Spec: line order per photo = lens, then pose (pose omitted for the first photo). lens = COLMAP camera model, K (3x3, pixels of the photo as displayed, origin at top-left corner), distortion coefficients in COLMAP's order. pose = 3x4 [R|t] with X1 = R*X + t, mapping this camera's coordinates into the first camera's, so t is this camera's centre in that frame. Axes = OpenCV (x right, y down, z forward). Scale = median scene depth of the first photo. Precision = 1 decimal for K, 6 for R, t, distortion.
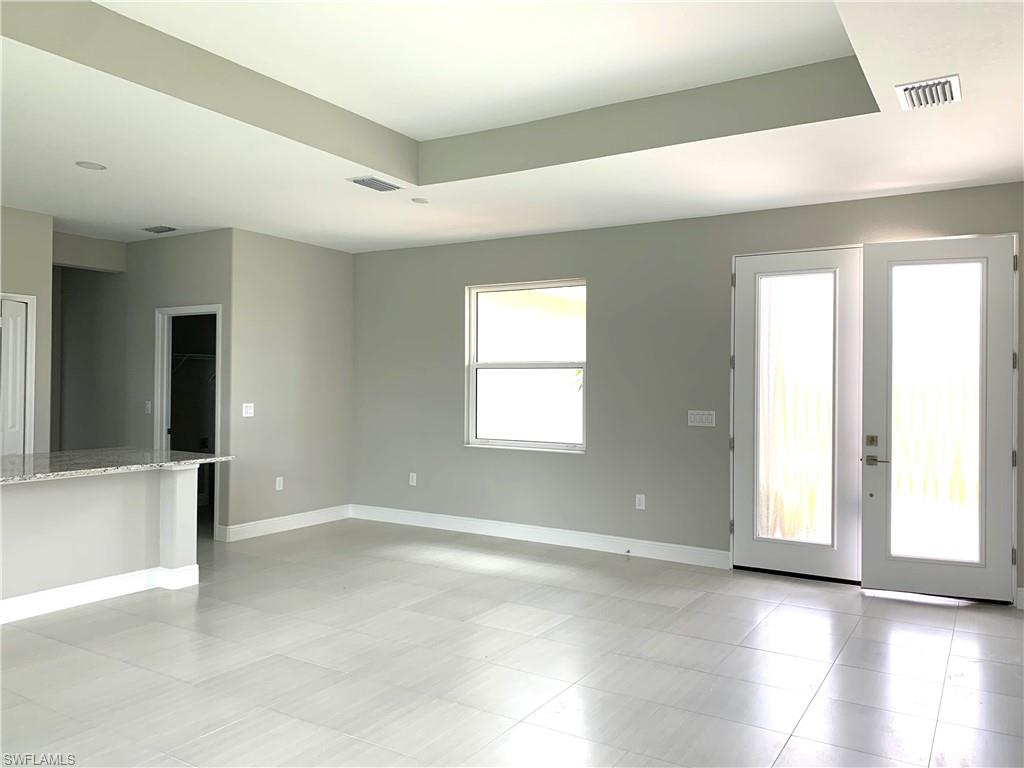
lens RADIAL K [[778.2, 0, 506.1], [0, 778.2, 376.7], [0, 0, 1]] dist [0.054044, -0.069316]
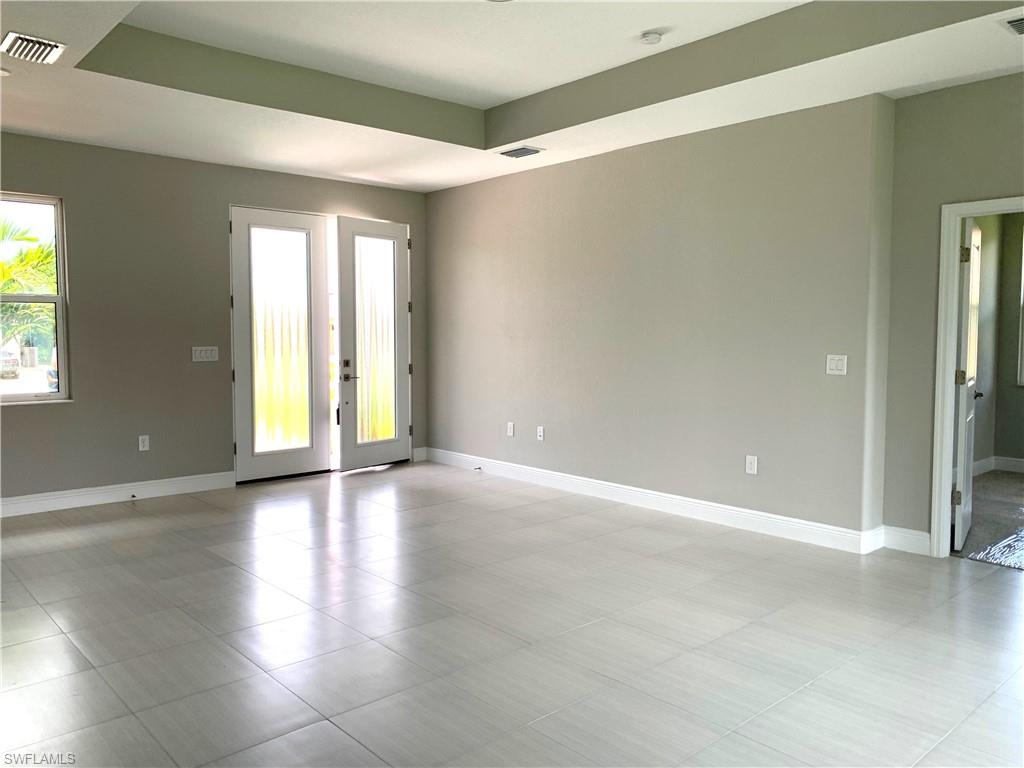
lens RADIAL K [[778.2, 0, 509.9], [0, 778.2, 380.1], [0, 0, 1]] dist [0.054044, -0.069316]
pose [[0.288769, -0.072096, 0.954680, -0.677158], [-0.007704, 0.996953, 0.077618, 0.002792], [-0.957368, -0.029769, 0.287334, 0.305290]]
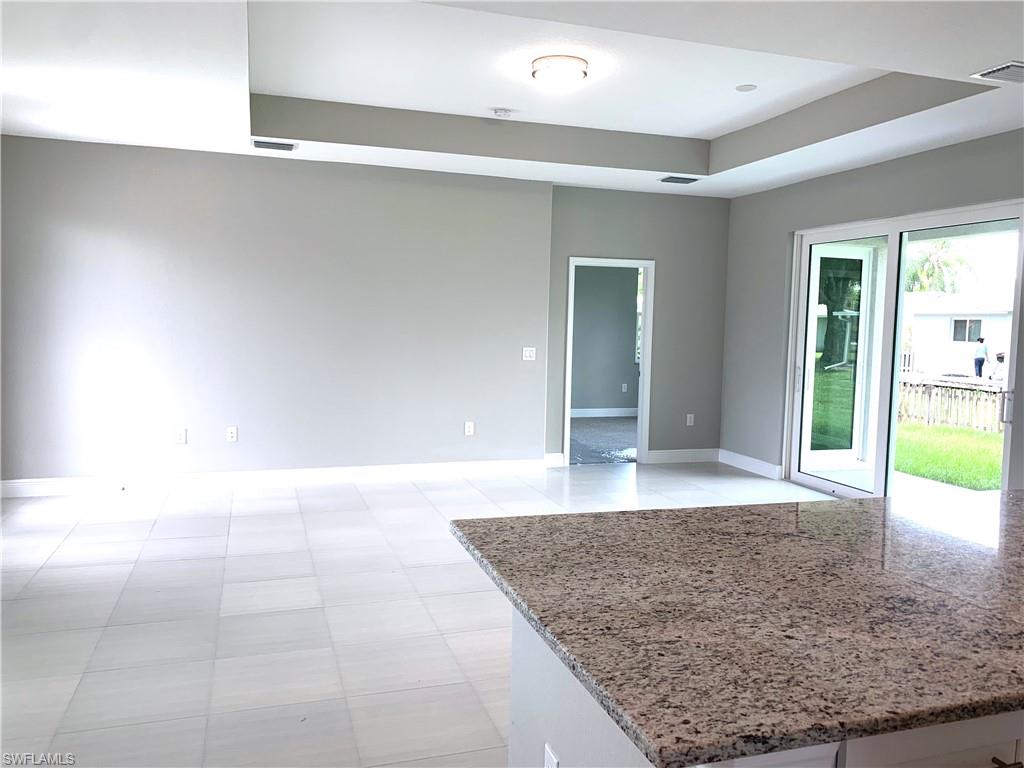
lens RADIAL K [[778.2, 0, 517.6], [0, 778.2, 378.6], [0, 0, 1]] dist [0.054044, -0.069316]
pose [[-0.754487, -0.066070, 0.652981, -0.590928], [-0.035483, 0.997571, 0.059938, 0.014105], [-0.655355, 0.022052, -0.754999, 1.157608]]
